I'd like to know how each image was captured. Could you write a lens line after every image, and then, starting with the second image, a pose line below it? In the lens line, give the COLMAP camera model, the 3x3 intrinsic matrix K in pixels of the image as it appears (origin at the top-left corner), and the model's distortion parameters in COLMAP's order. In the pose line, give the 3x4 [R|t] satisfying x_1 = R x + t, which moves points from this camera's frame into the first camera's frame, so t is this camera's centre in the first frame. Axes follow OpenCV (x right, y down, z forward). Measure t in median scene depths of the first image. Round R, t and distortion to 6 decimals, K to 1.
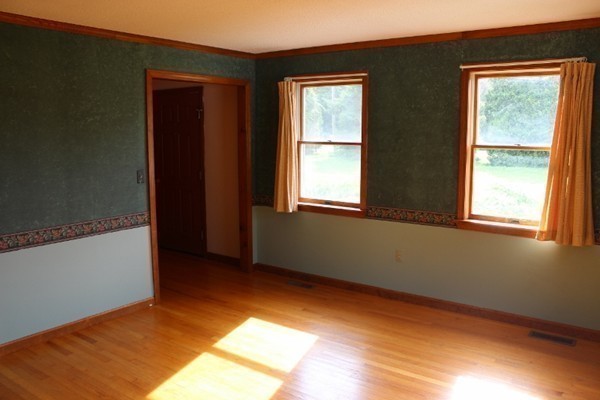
lens RADIAL K [[502.5, 0, 300.0], [0, 502.5, 200.0], [0, 0, 1]] dist [-0.153286, 0.140046]
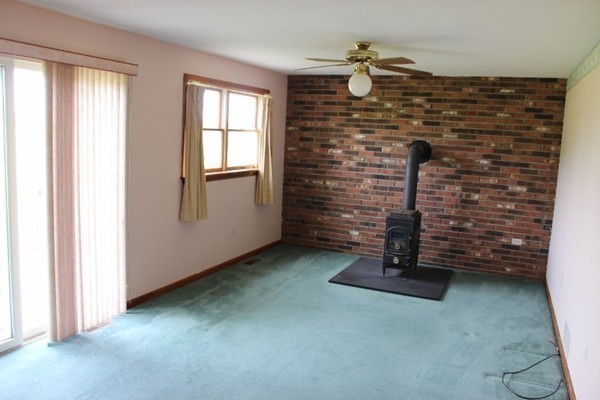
lens RADIAL K [[502.5, 0, 300.0], [0, 502.5, 200.0], [0, 0, 1]] dist [-0.153286, 0.140046]
pose [[-0.221788, -0.152968, 0.963022, -1.525990], [0.081452, 0.981260, 0.174624, -0.156289], [-0.971687, 0.117170, -0.205172, 1.150403]]
